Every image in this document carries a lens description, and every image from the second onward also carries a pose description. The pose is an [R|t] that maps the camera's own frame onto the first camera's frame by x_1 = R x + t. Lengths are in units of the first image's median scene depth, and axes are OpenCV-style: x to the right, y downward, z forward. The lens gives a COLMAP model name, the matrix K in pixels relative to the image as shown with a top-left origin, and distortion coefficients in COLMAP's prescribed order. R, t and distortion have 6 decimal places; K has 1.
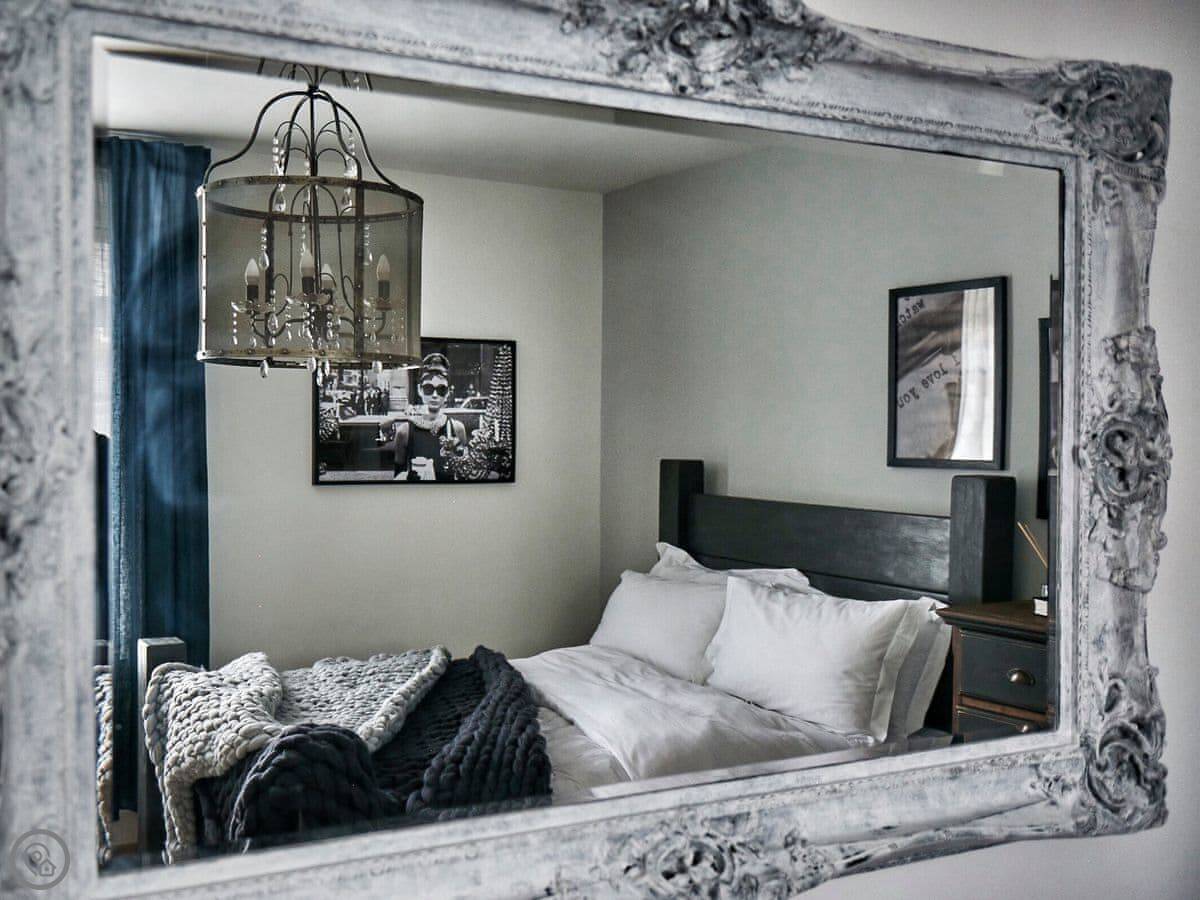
lens RADIAL K [[1401.4, 0, 600.0], [0, 1401.4, 450.0], [0, 0, 1]] dist [0.038080, 0.008296]
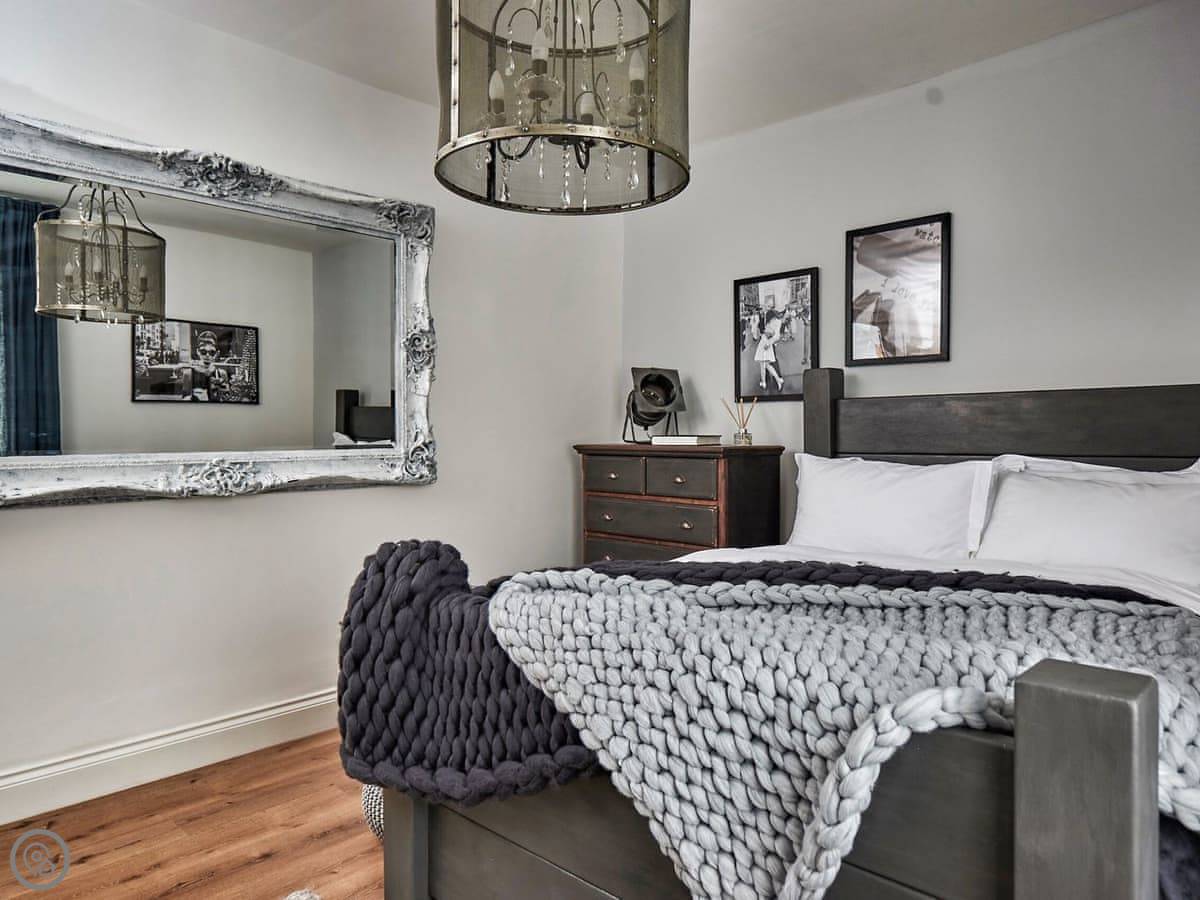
lens RADIAL K [[768.2, 0, 600.0], [0, 768.2, 450.0], [0, 0, 1]] dist [0.001905, -0.000542]
pose [[0.949494, -0.009716, 0.313635, 0.056267], [-0.007696, 0.998499, 0.054232, 0.028412], [-0.313691, -0.053907, 0.947994, -0.128068]]
